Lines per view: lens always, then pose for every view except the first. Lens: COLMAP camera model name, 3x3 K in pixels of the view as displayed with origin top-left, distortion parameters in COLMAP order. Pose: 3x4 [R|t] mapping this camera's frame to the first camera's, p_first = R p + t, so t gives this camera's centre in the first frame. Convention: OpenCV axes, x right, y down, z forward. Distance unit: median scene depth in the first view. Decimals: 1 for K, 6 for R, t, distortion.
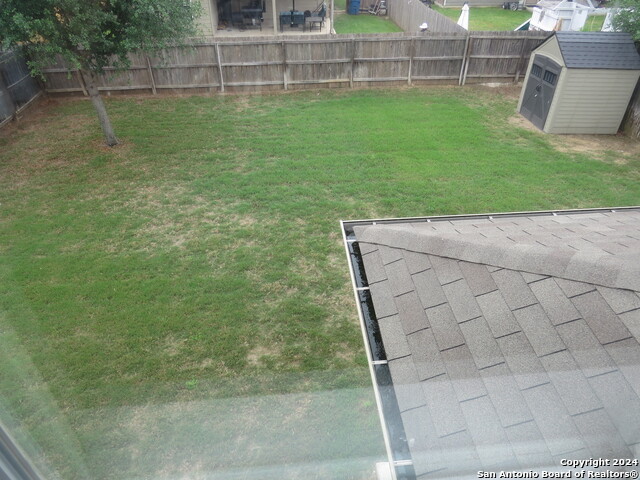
lens RADIAL K [[454.1, 0, 319.8], [0, 454.1, 241.0], [0, 0, 1]] dist [-0.023261, 0.004965]
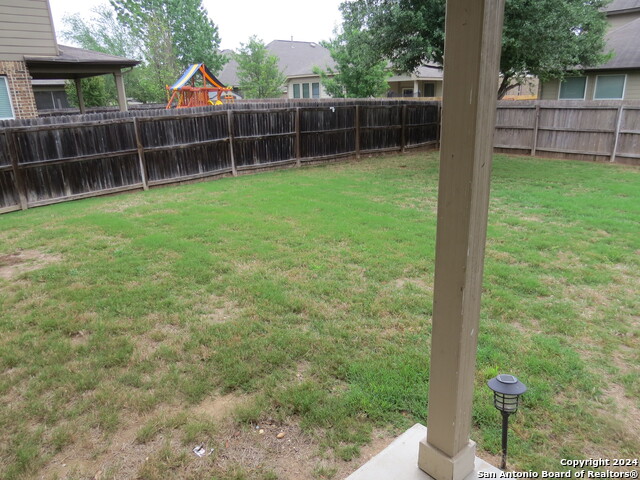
lens RADIAL K [[454.1, 0, 320.5], [0, 454.1, 238.5], [0, 0, 1]] dist [-0.023261, 0.004965]
pose [[0.618705, 0.233111, -0.750242, 0.113491], [-0.450512, 0.887623, -0.095728, 0.123053], [0.643617, 0.397221, 0.654196, 0.162756]]
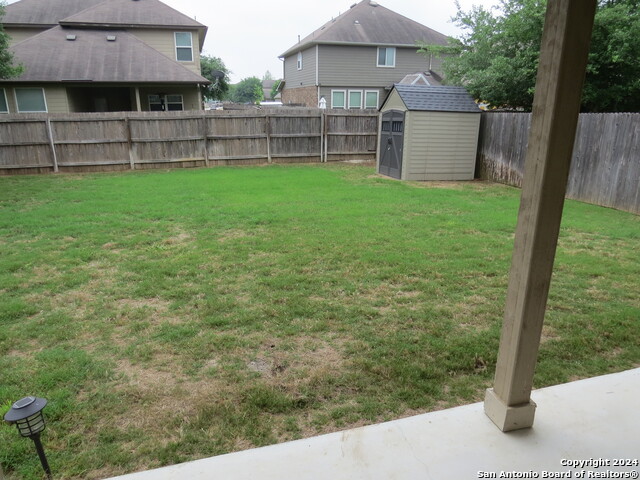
lens RADIAL K [[454.1, 0, 321.1], [0, 454.1, 241.9], [0, 0, 1]] dist [-0.023261, 0.004965]
pose [[0.980742, -0.048389, 0.189217, 0.118428], [0.107229, 0.943153, -0.314587, 0.128042], [-0.163238, 0.328818, 0.930179, 0.153560]]
